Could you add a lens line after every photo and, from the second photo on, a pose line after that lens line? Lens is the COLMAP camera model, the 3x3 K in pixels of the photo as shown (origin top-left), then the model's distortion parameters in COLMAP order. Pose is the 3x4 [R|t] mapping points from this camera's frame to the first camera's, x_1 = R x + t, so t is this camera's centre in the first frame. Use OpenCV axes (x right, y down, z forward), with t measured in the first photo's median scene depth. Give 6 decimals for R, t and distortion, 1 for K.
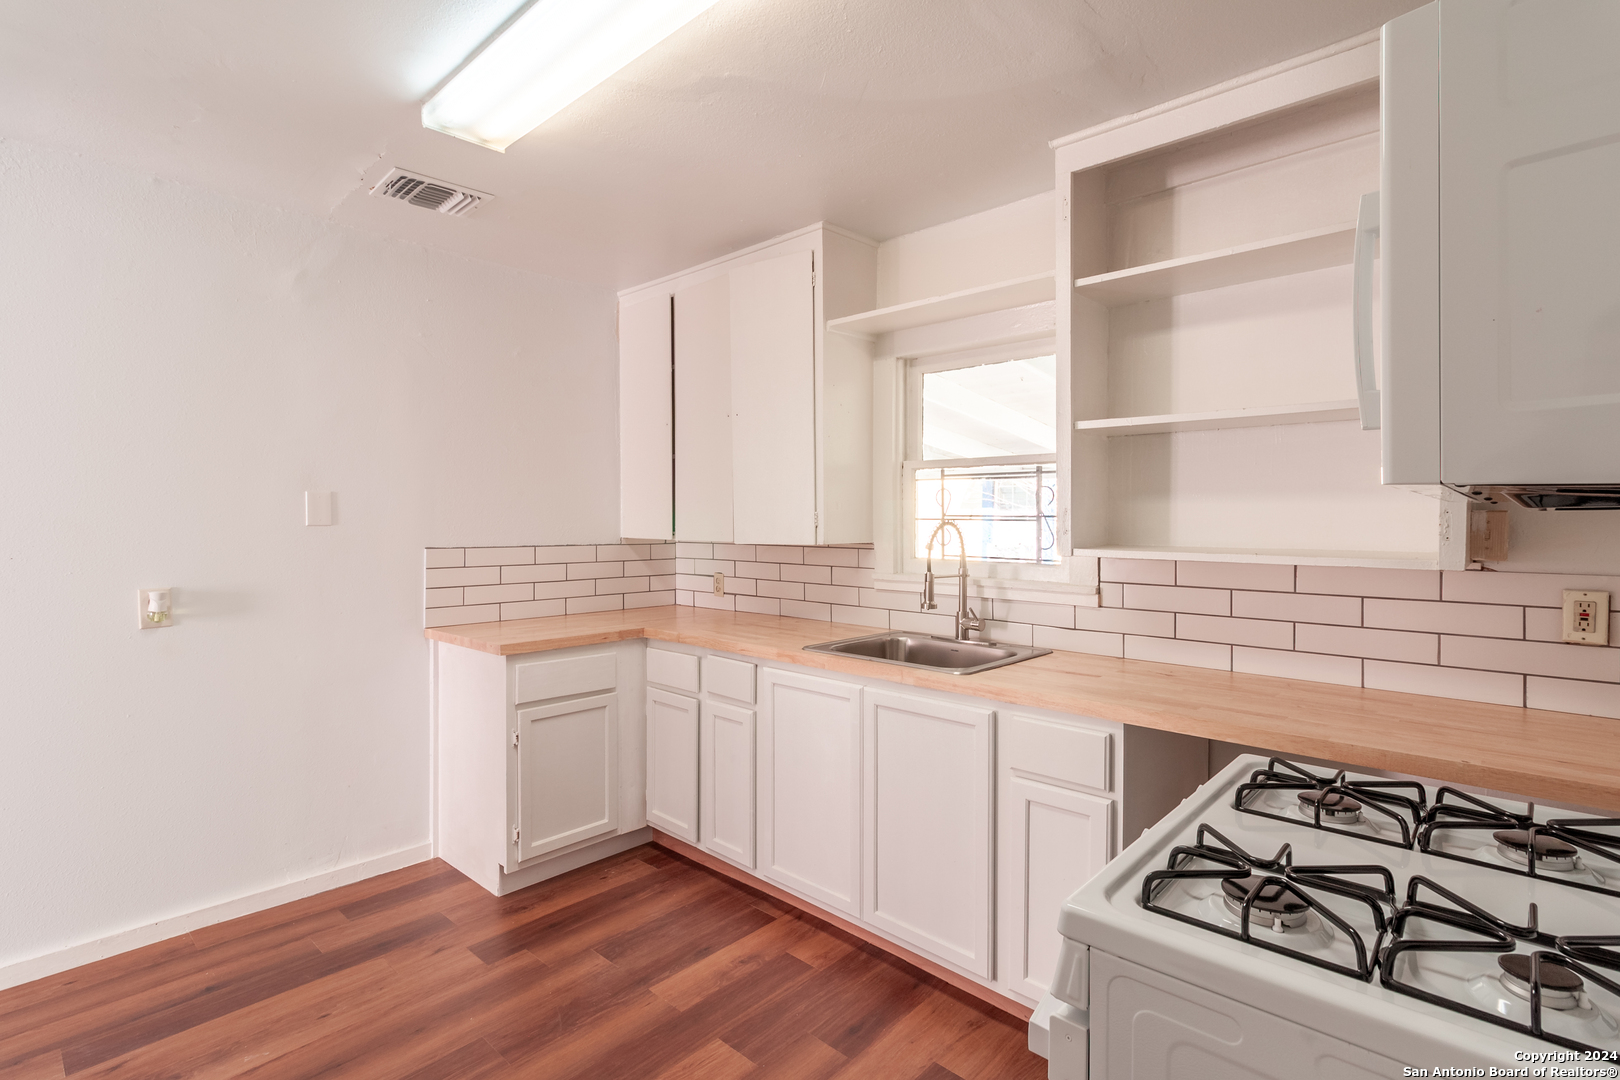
lens RADIAL K [[755.8, 0, 773.5], [0, 755.8, 529.2], [0, 0, 1]] dist [0.000805, 0.000507]
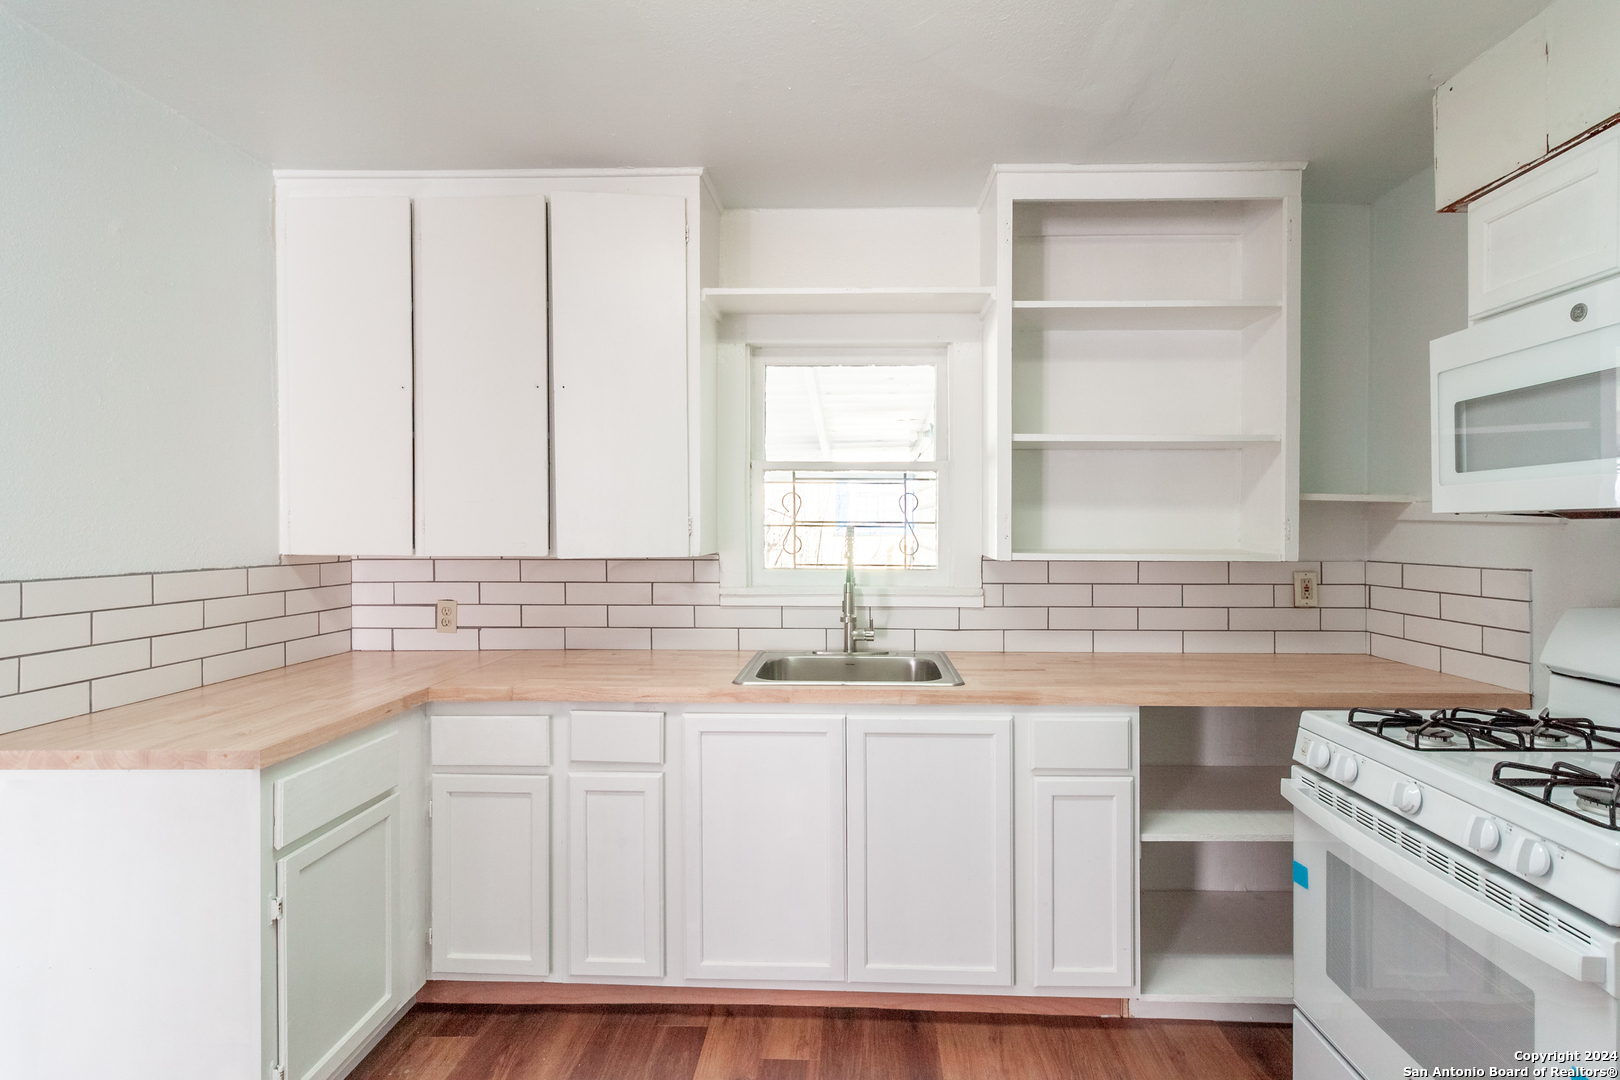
lens RADIAL K [[793.5, 0, 813.2], [0, 793.5, 529.5], [0, 0, 1]] dist [0.003506, 0.000169]
pose [[0.746709, -0.004254, 0.665137, -0.438096], [0.009558, 0.999945, -0.004335, -0.004081], [-0.665082, 0.009594, 0.746709, 0.277480]]
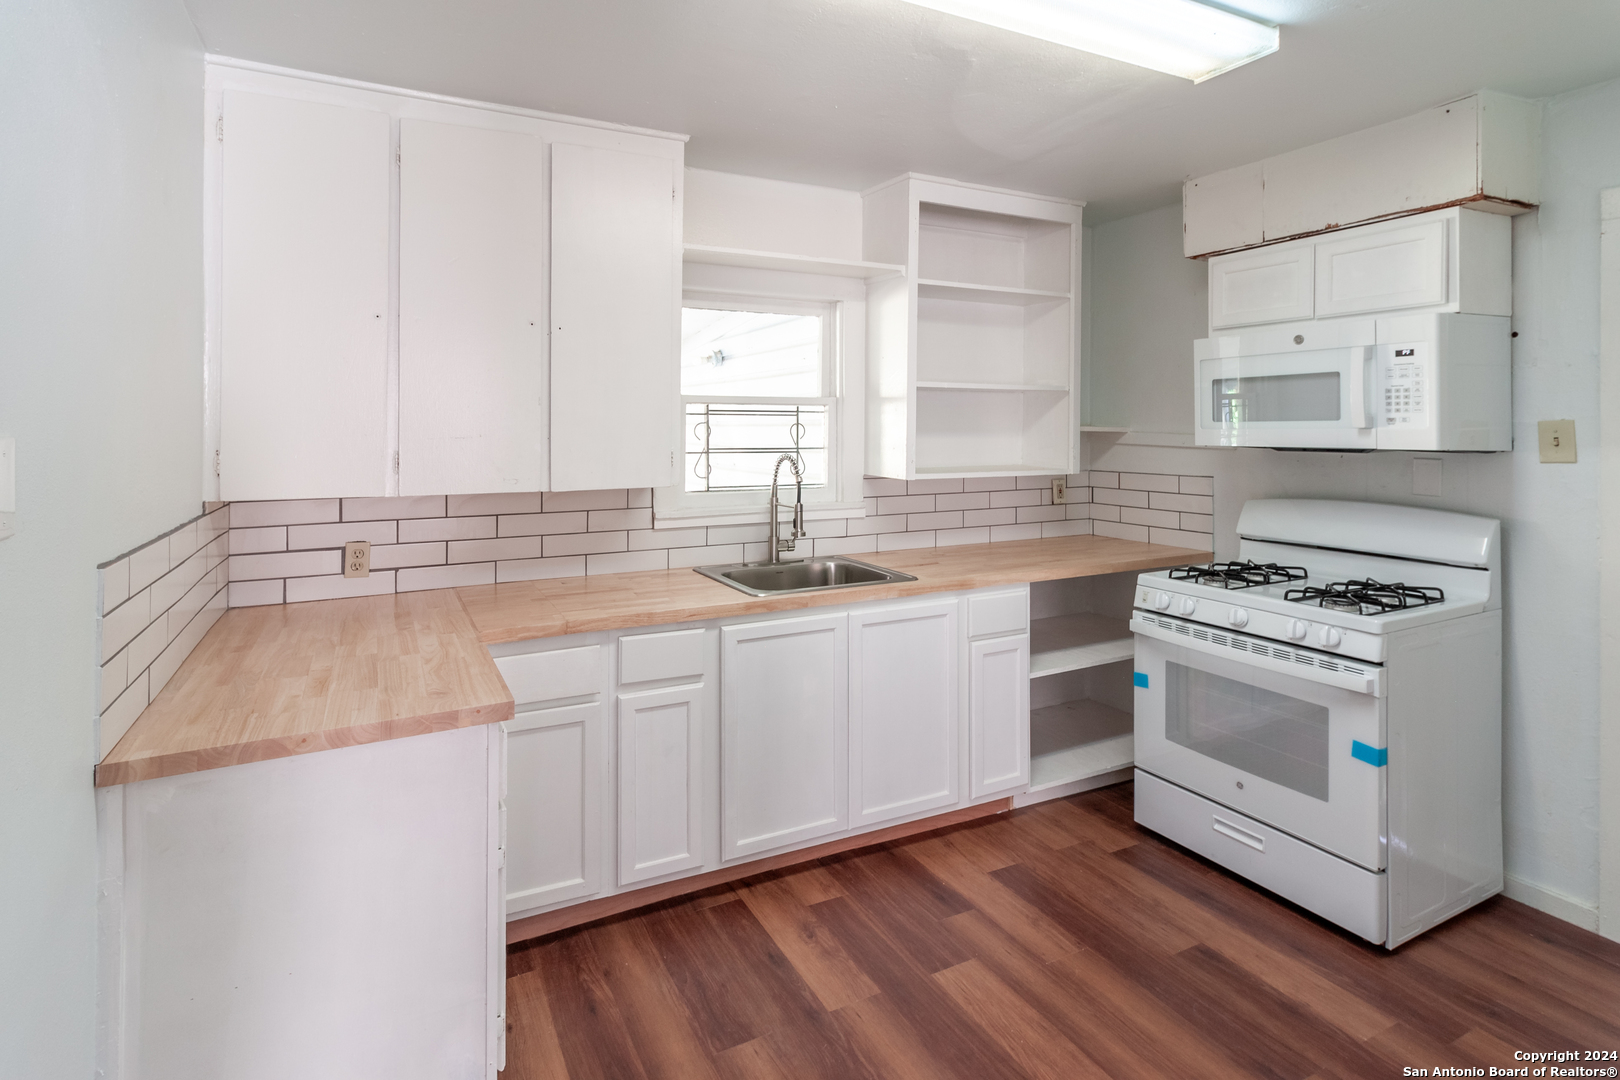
lens RADIAL K [[810.7, 0, 746.8], [0, 810.7, 425.4], [0, 0, 1]] dist [0.000027, 0.000624]
pose [[0.361777, -0.002954, 0.932260, -0.846902], [0.018299, 0.999825, -0.003934, -0.048330], [-0.932085, 0.018483, 0.361768, 0.590214]]
